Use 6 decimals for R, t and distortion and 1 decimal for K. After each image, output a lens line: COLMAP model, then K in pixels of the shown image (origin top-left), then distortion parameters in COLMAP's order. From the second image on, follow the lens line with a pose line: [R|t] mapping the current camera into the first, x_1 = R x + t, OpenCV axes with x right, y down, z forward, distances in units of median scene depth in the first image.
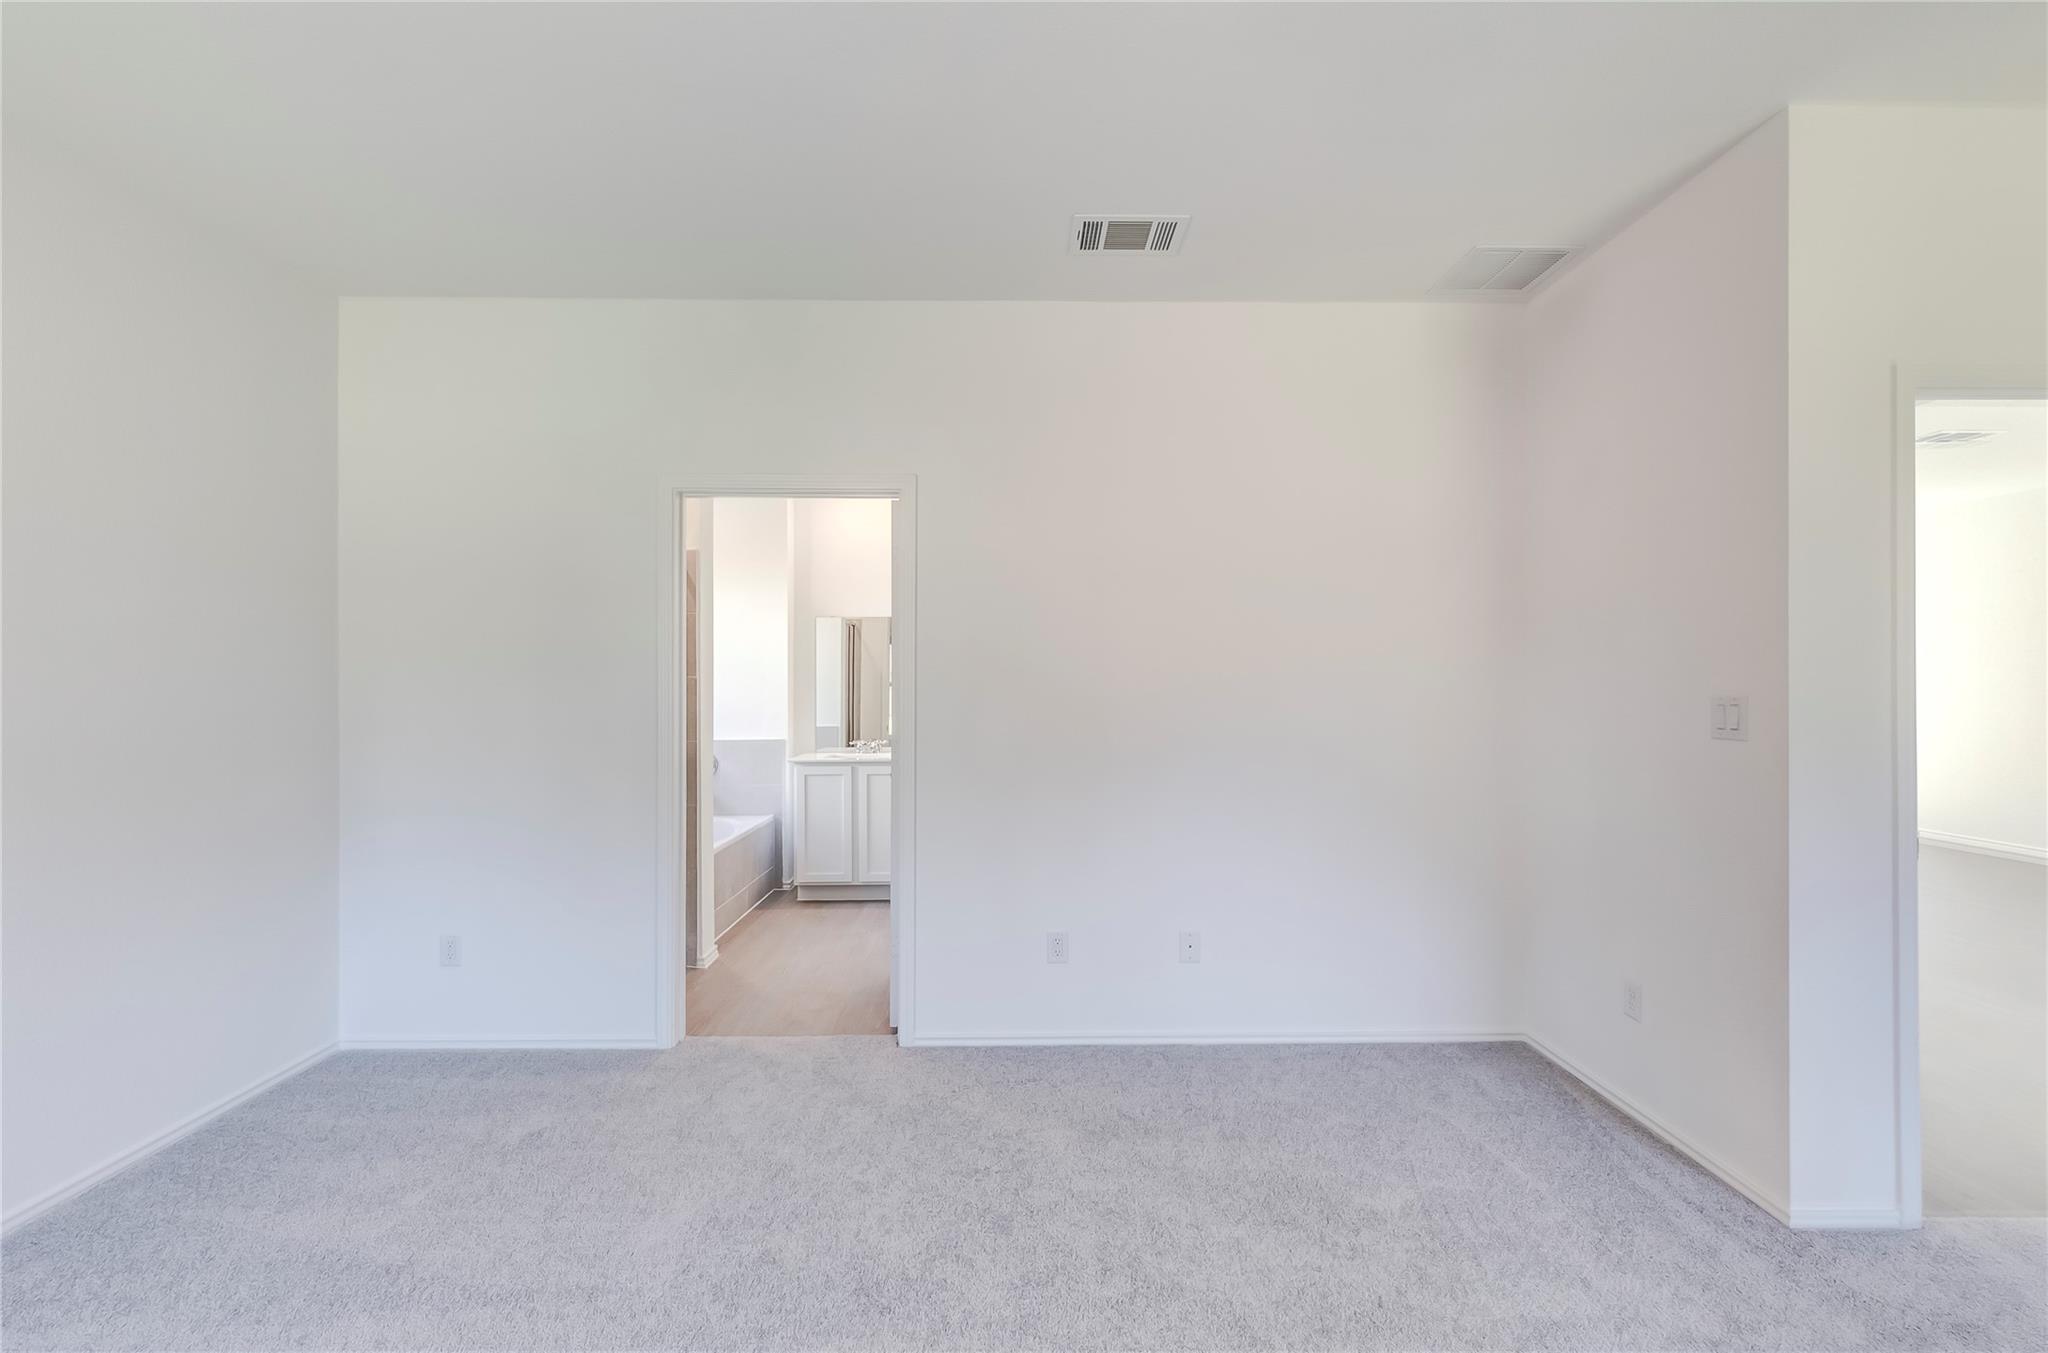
lens RADIAL K [[946.7, 0, 977.0], [0, 946.7, 675.0], [0, 0, 1]] dist [0.003847, -0.002548]
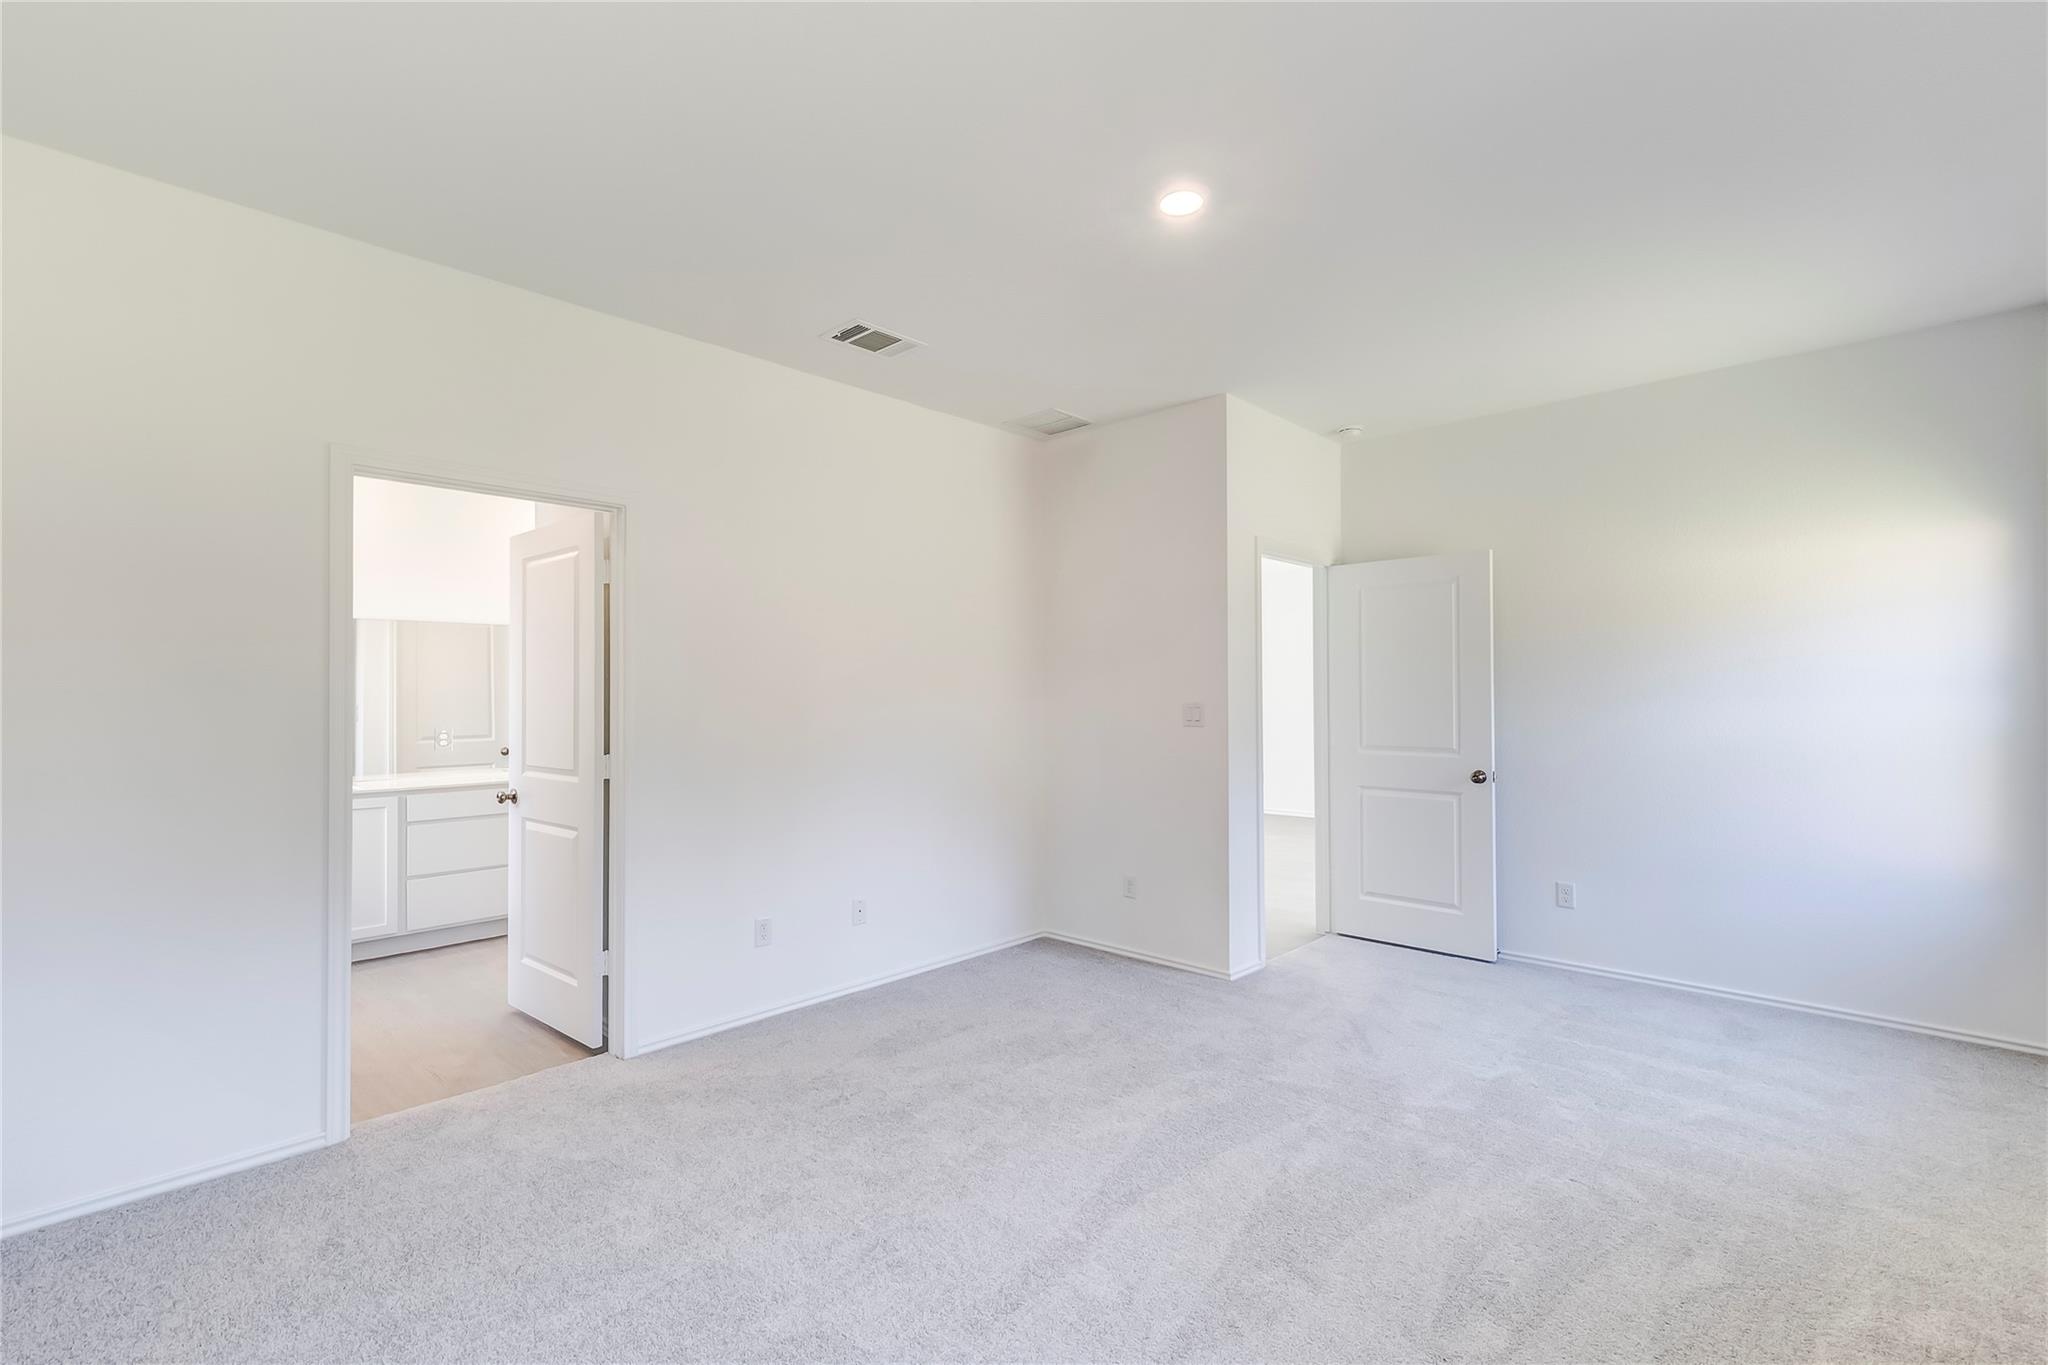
lens RADIAL K [[946.7, 0, 1042.7], [0, 946.7, 683.2], [0, 0, 1]] dist [0.003847, -0.002548]
pose [[0.681298, 0.006789, 0.731975, -0.548080], [-0.001335, 0.999967, -0.008033, -0.000107], [-0.732005, 0.004496, 0.681284, -0.015760]]
